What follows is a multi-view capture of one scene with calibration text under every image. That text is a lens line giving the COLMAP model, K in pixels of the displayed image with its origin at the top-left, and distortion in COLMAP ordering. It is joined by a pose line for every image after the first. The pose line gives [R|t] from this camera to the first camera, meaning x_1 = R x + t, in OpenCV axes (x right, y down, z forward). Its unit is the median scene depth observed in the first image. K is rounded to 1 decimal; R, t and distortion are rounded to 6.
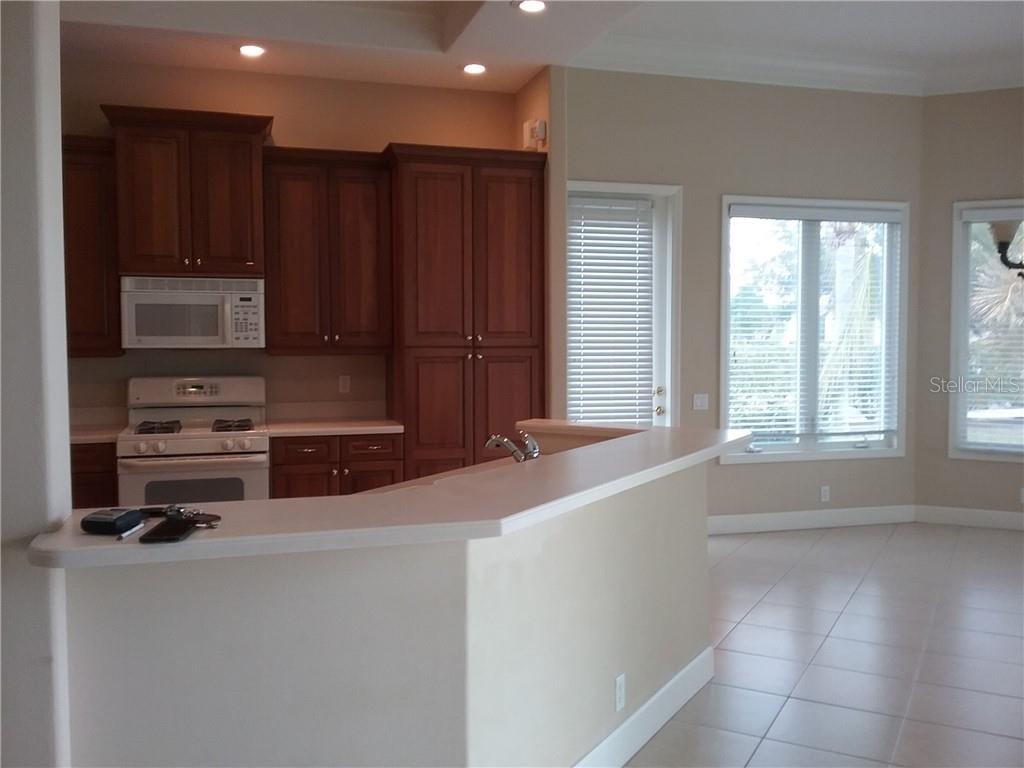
lens RADIAL K [[957.4, 0, 519.1], [0, 957.4, 384.7], [0, 0, 1]] dist [0.028155, 0.000000]
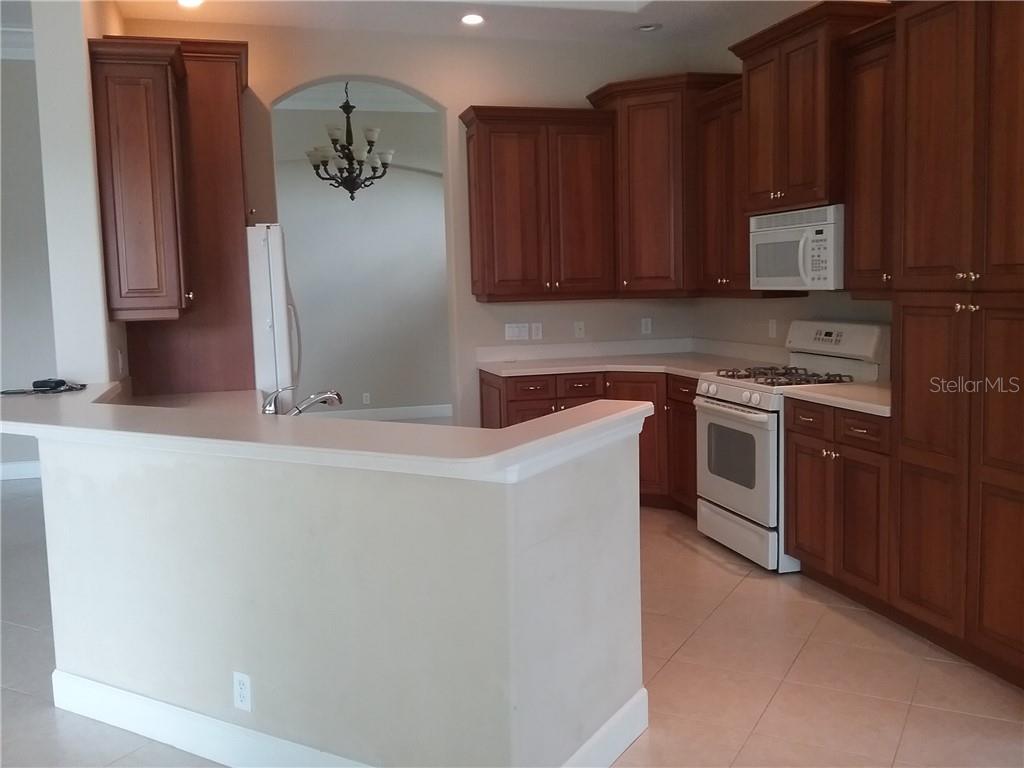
lens RADIAL K [[957.4, 0, 514.5], [0, 957.4, 381.7], [0, 0, 1]] dist [0.028155, 0.000000]
pose [[-0.018643, 0.105095, -0.994287, 0.568850], [-0.034771, 0.993791, 0.105694, -0.038374], [0.999221, 0.036542, -0.014874, 0.750073]]
